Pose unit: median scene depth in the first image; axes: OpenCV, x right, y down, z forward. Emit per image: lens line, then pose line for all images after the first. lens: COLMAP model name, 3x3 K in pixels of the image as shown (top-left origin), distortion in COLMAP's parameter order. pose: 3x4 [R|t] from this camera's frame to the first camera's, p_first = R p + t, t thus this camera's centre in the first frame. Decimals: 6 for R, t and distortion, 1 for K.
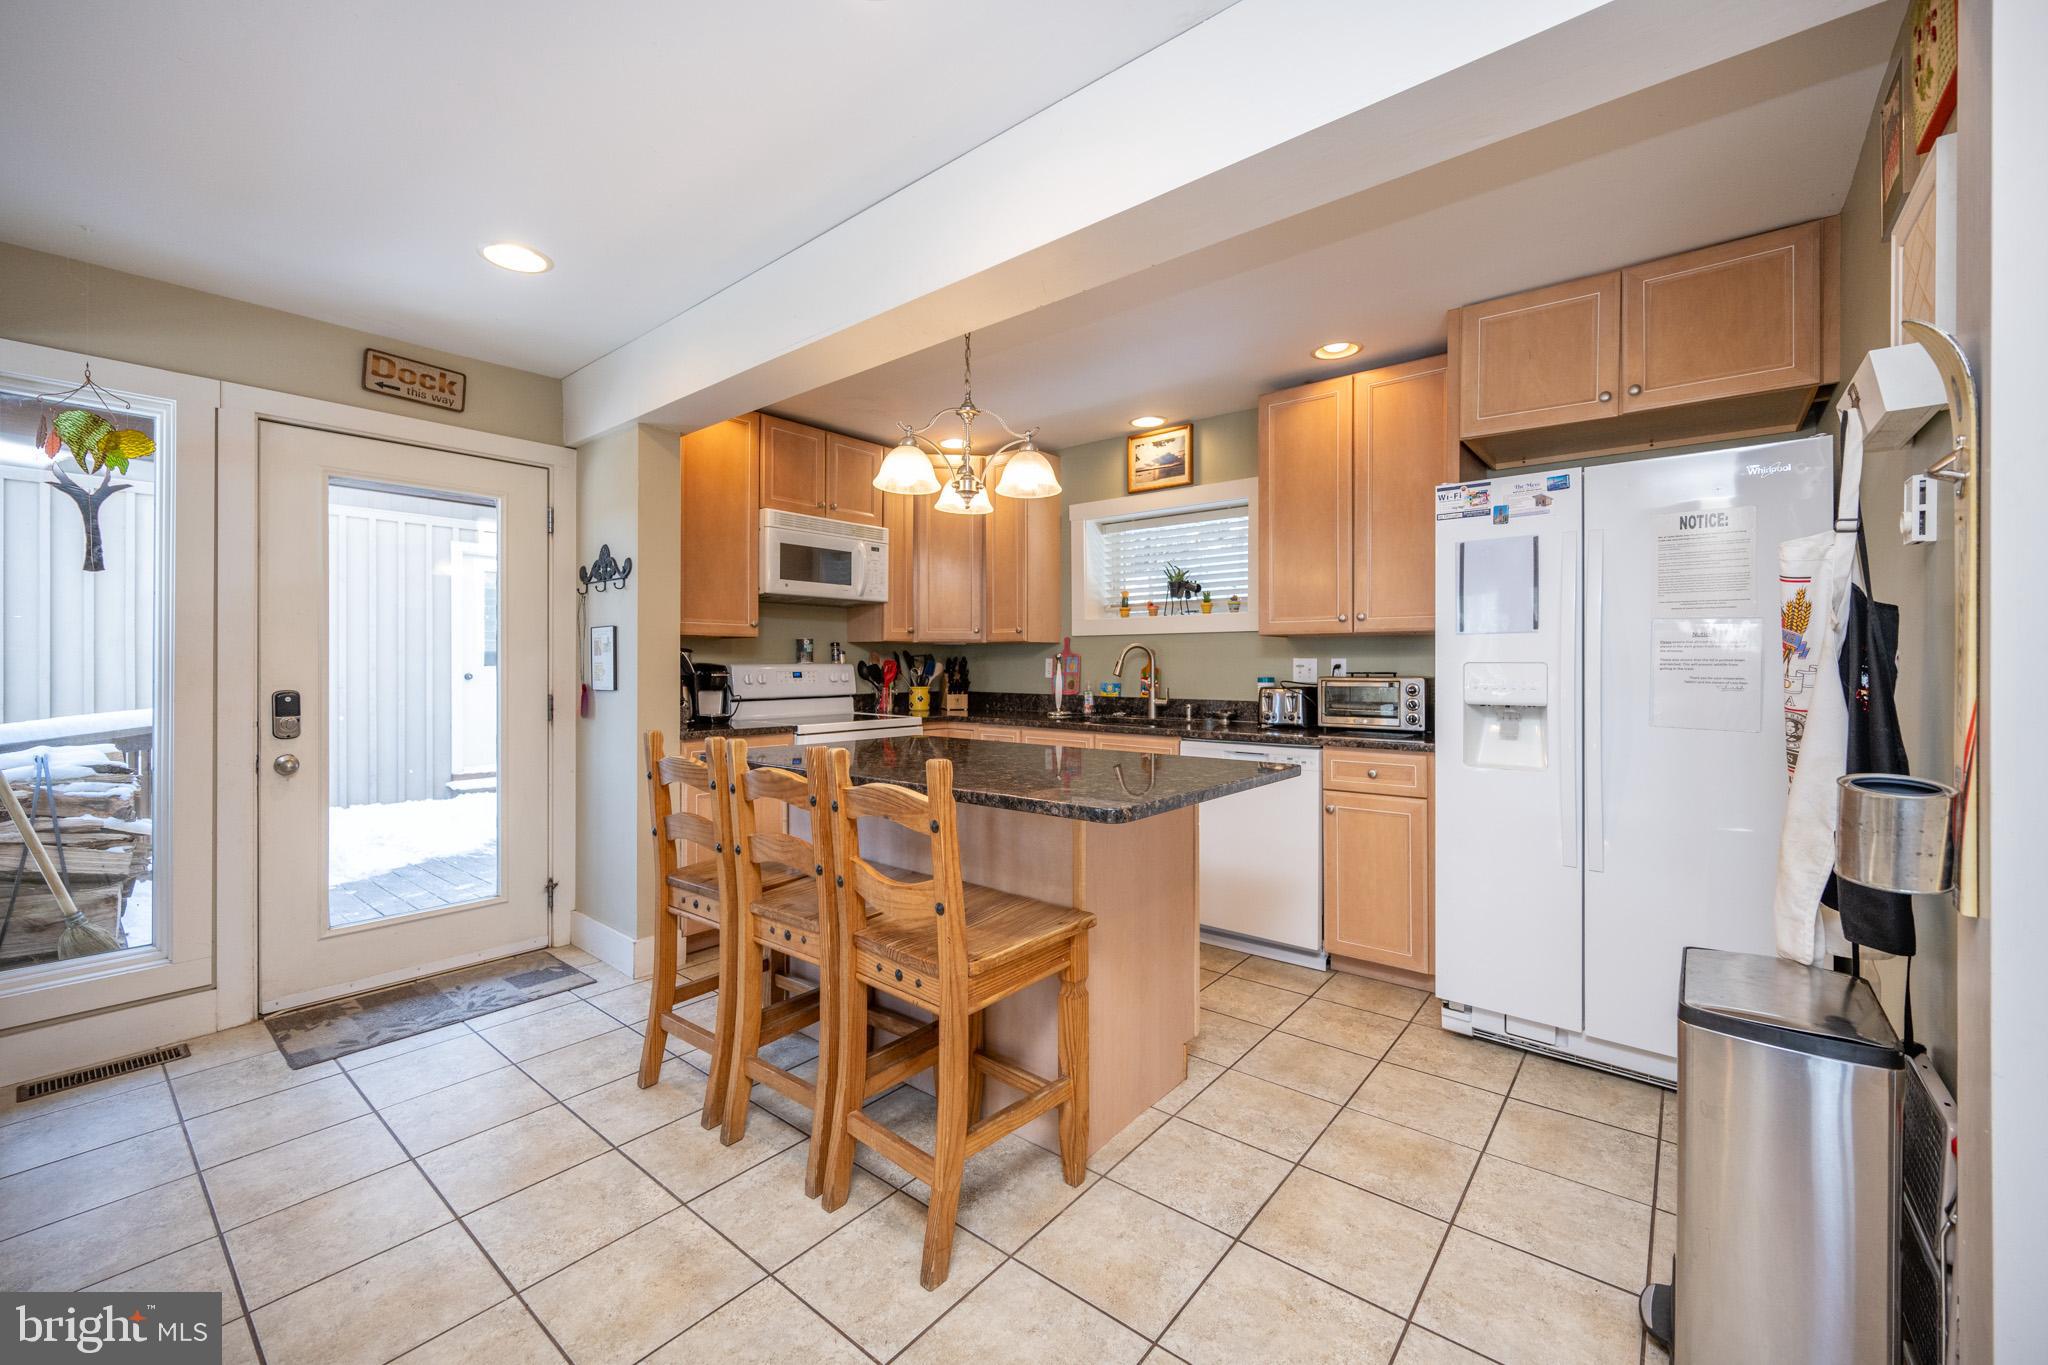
lens RADIAL K [[827.7, 0, 1014.3], [0, 827.7, 671.0], [0, 0, 1]] dist [0.002247, -0.000242]
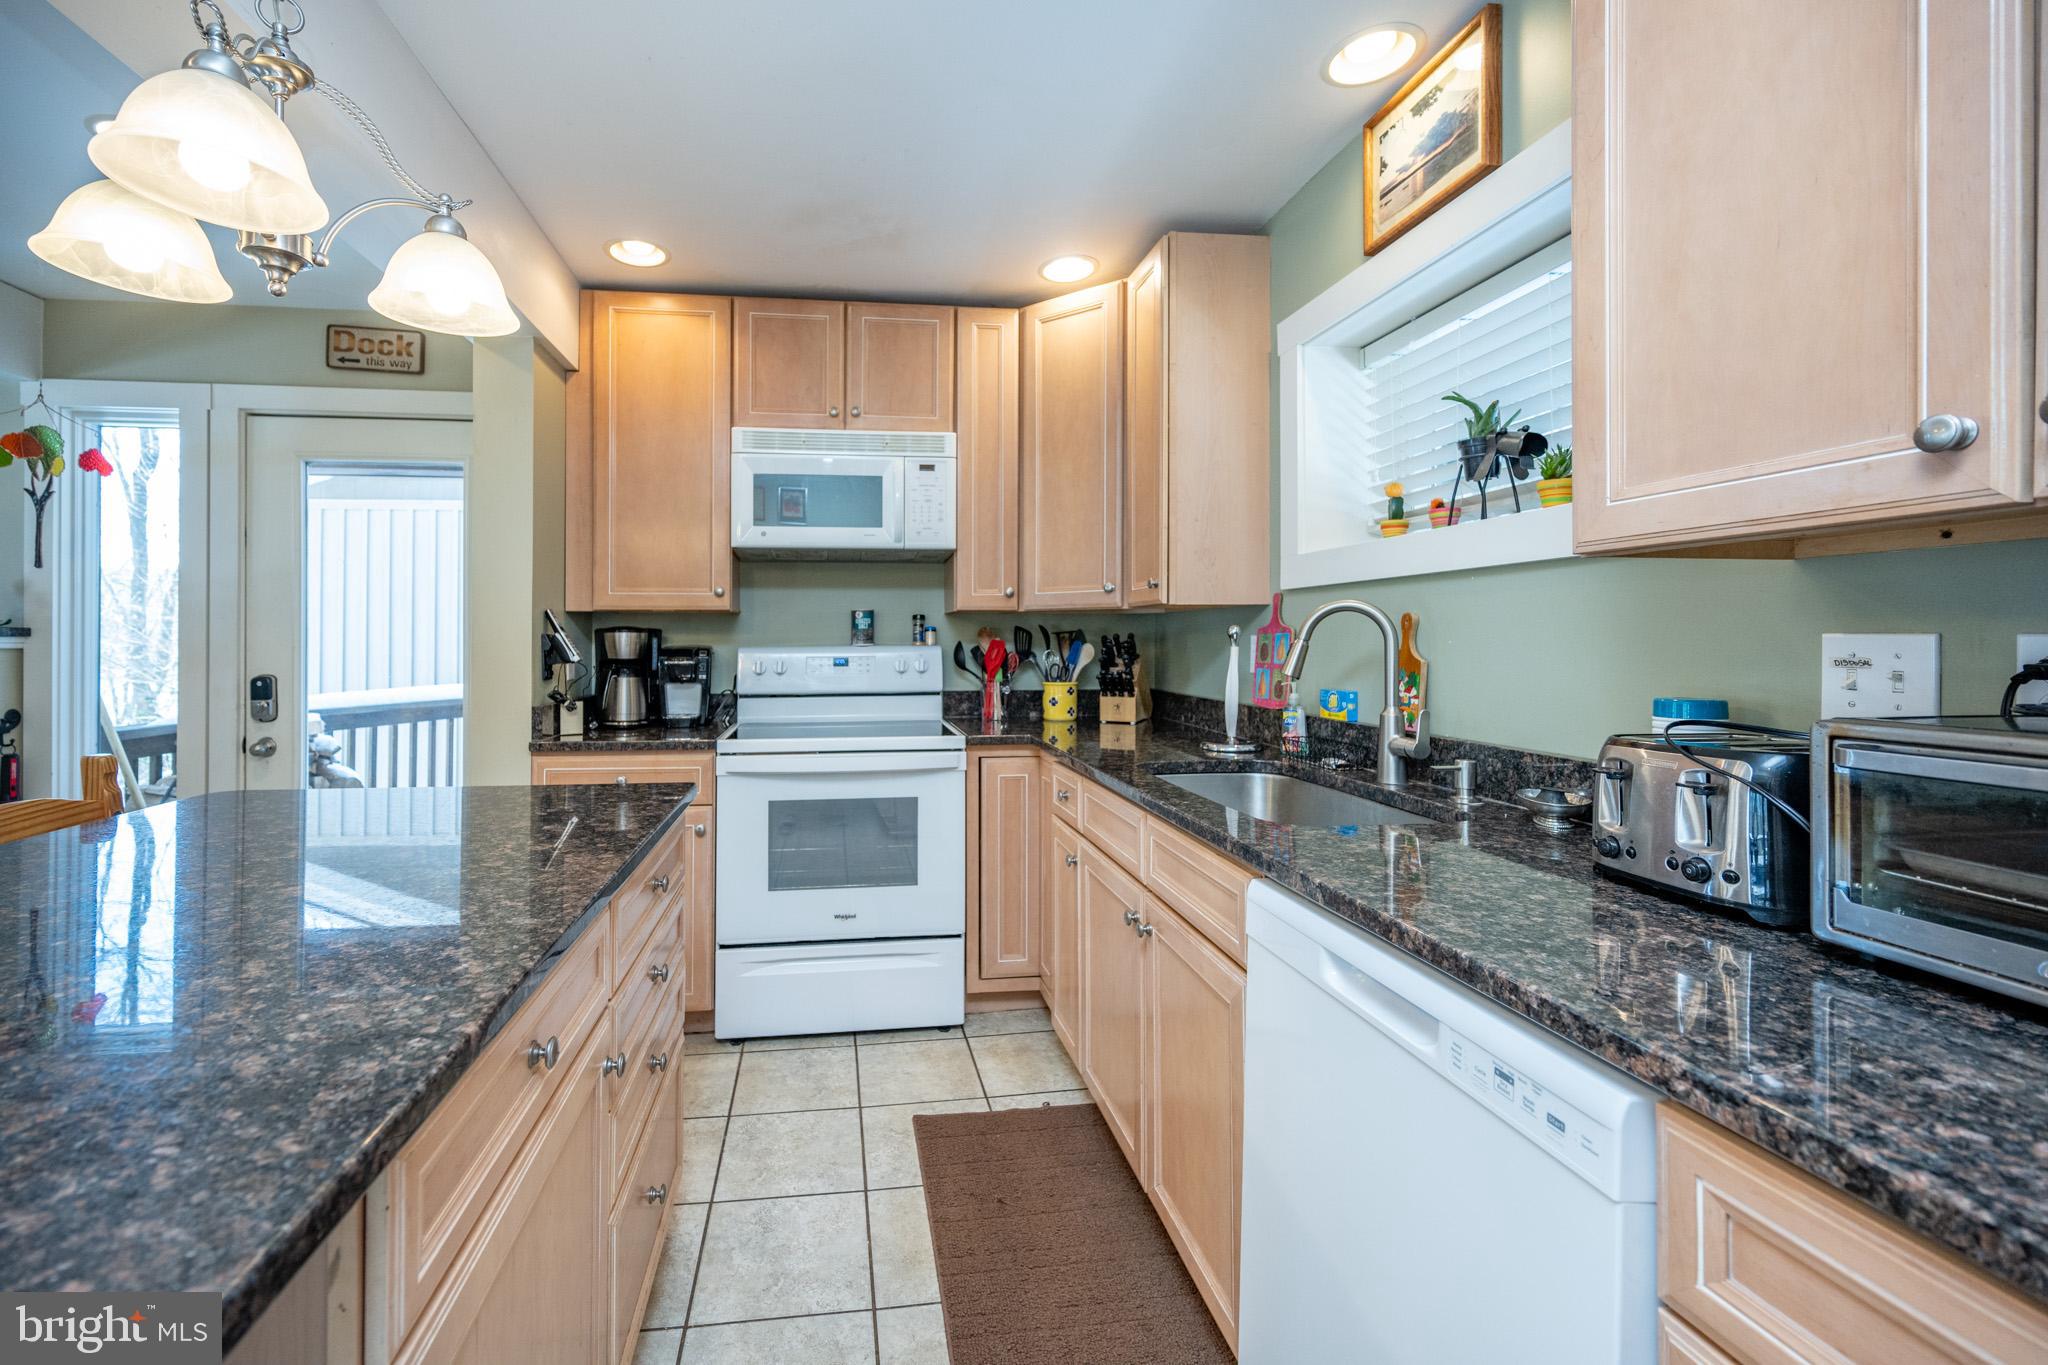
lens RADIAL K [[827.7, 0, 950.9], [0, 827.7, 639.1], [0, 0, 1]] dist [0.002247, -0.000242]
pose [[0.721344, -0.004026, -0.692565, 0.293385], [-0.002706, 0.999959, -0.008632, -0.009107], [0.692571, 0.008101, 0.721304, 0.560715]]
